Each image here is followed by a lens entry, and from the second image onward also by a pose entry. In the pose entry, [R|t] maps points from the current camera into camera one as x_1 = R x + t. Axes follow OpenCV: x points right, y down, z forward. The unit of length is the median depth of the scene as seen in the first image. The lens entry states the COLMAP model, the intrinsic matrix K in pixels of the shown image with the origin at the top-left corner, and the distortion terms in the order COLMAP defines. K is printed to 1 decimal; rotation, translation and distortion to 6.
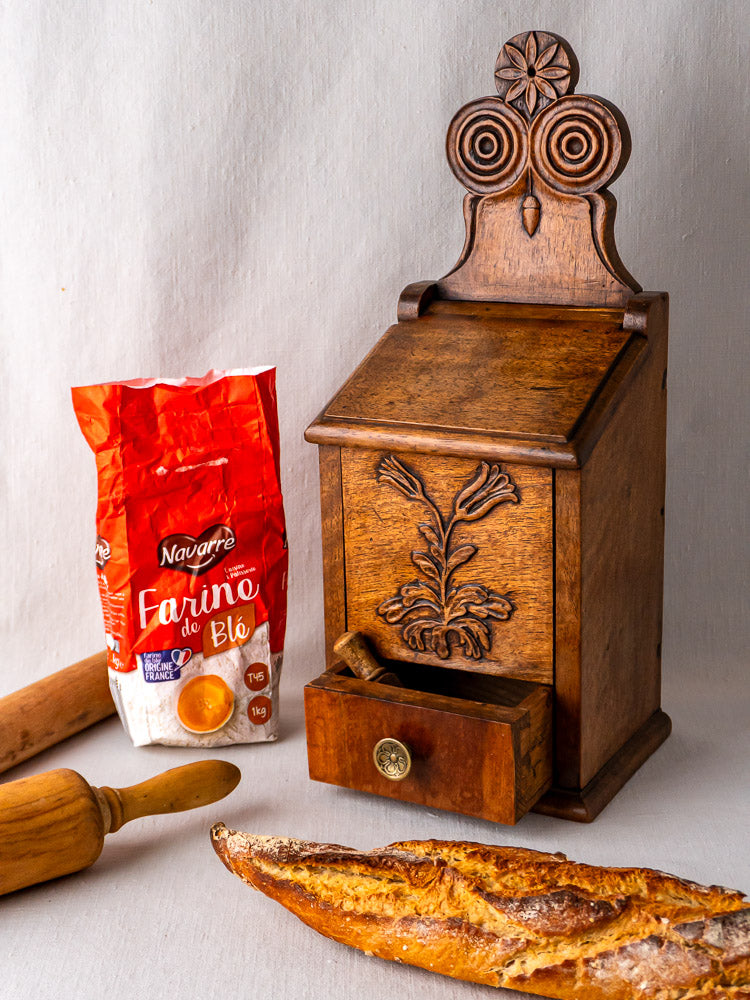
lens RADIAL K [[1599.5, 0, 376.1], [0, 1599.5, 485.4], [0, 0, 1]] dist [0.104057, -0.930218]
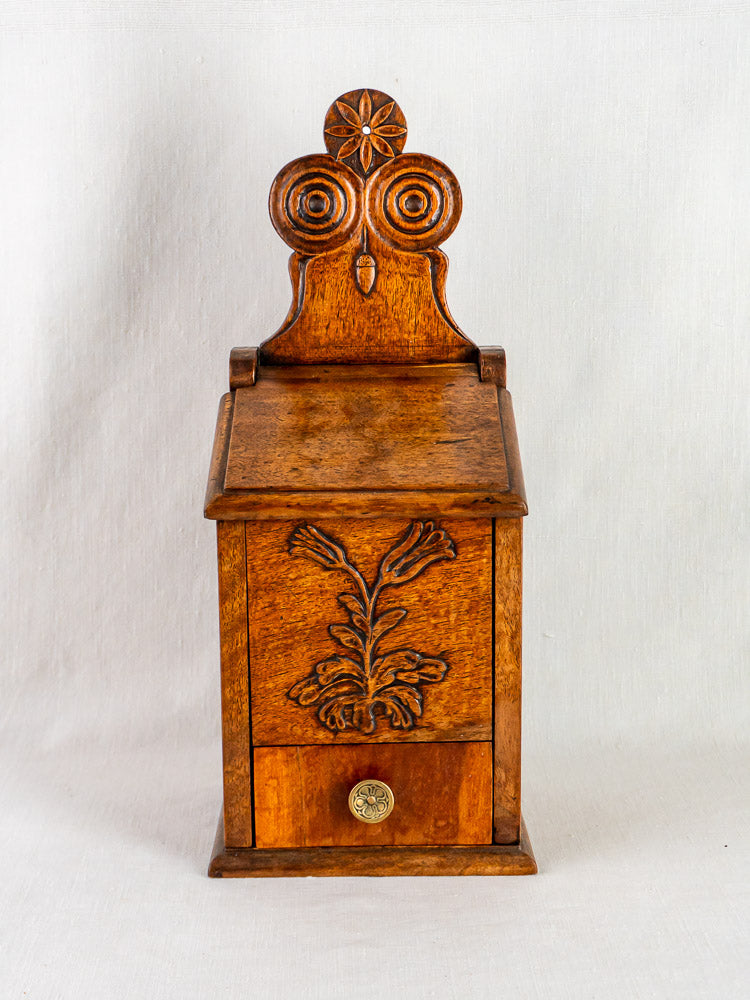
lens RADIAL K [[1629.3, 0, 365.6], [0, 1629.3, 499.6], [0, 0, 1]] dist [-0.028492, 0.125228]
pose [[0.867264, -0.078041, 0.491694, -0.425743], [0.109895, 0.993284, -0.036183, 0.005281], [-0.485568, 0.085415, 0.870016, 0.150296]]
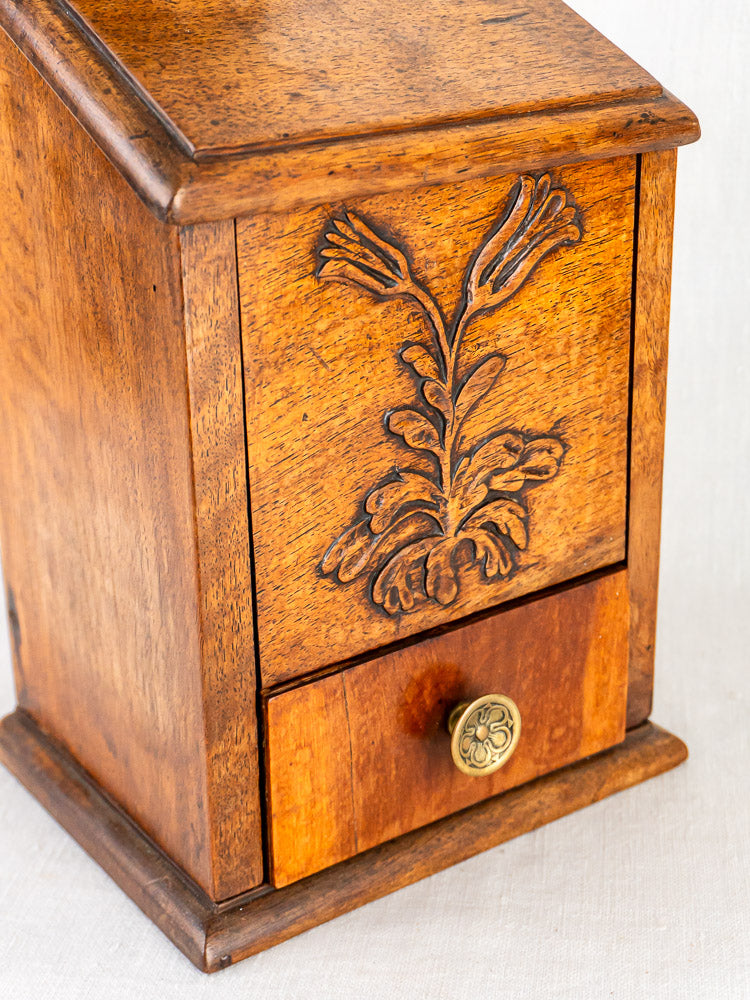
lens RADIAL K [[1668.1, 0, 370.7], [0, 1668.1, 434.2], [0, 0, 1]] dist [0.033334, -0.010955]
pose [[0.430445, -0.286461, 0.855954, -0.393913], [0.231423, 0.951629, 0.202102, -0.050753], [-0.872445, 0.111093, 0.475918, 0.777297]]
